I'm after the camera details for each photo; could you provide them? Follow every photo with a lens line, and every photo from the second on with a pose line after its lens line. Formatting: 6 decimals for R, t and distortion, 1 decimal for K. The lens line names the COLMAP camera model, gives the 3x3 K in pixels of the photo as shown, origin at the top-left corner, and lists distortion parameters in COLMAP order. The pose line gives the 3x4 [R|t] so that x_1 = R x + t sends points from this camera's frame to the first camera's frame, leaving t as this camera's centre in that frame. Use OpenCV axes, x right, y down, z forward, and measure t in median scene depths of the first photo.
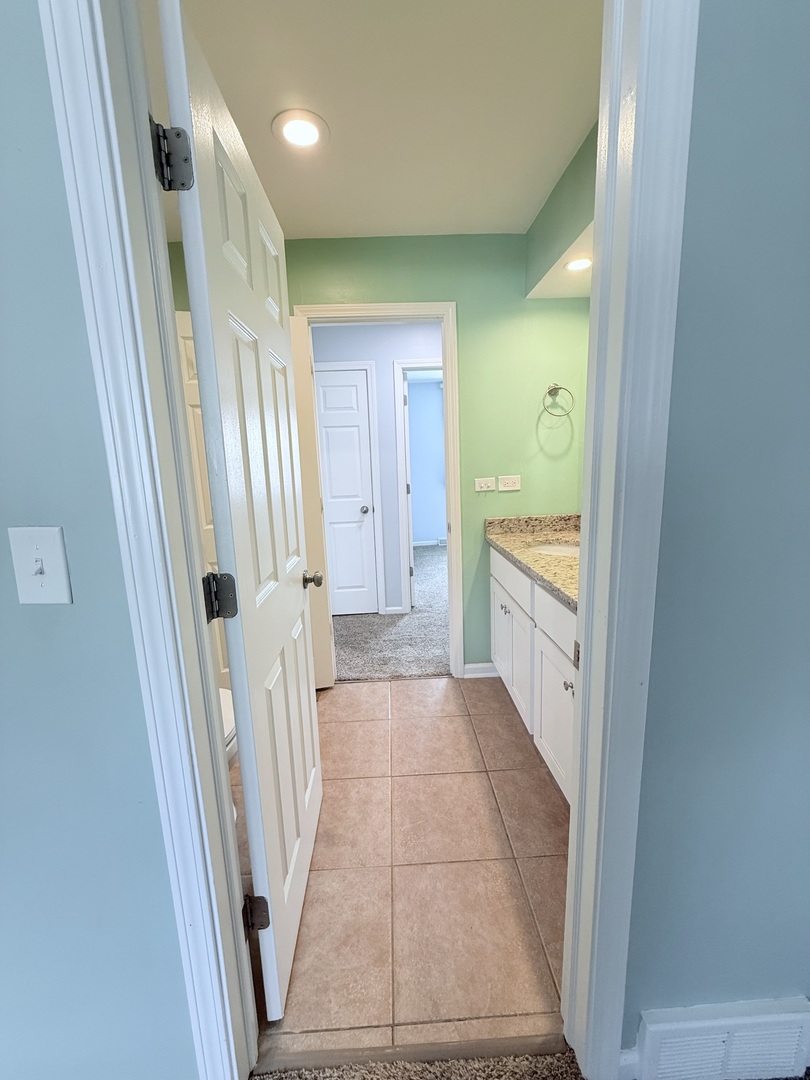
lens RADIAL K [[429.7, 0, 405.0], [0, 429.7, 540.0], [0, 0, 1]] dist [-0.000315, 0.000258]
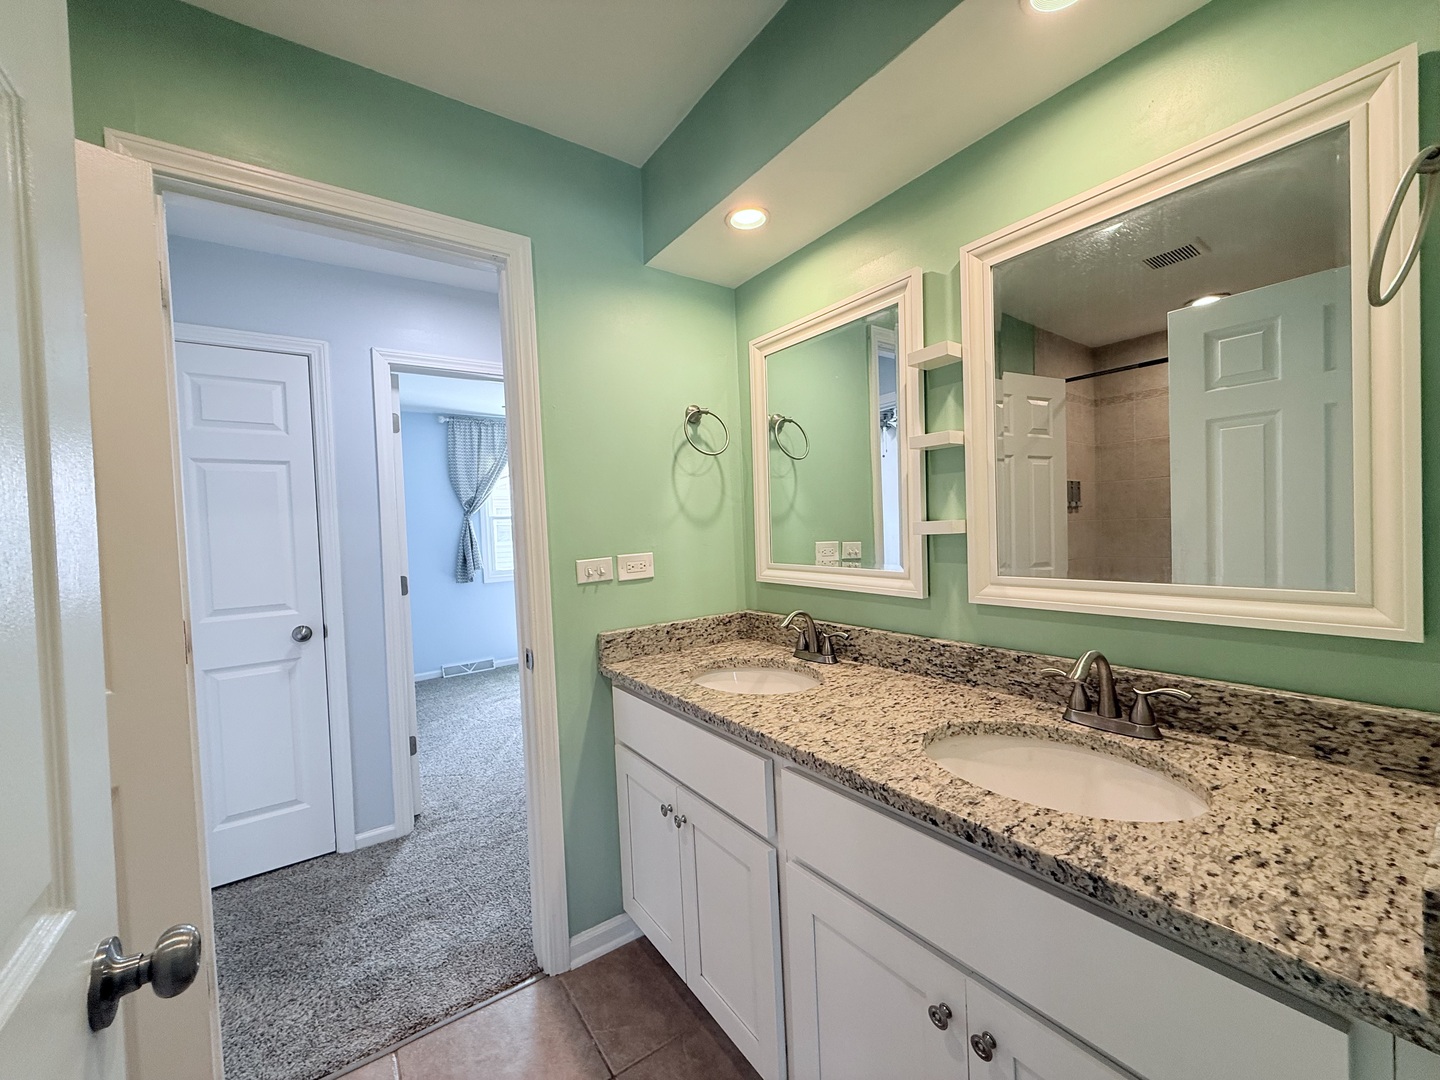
lens RADIAL K [[572.9, 0, 716.4], [0, 572.9, 543.0], [0, 0, 1]] dist [-0.000315, 0.000258]
pose [[0.843447, -0.010679, 0.537106, -0.069725], [0.105393, 0.983662, -0.145947, -0.041465], [-0.526773, 0.179706, 0.830793, 0.313229]]
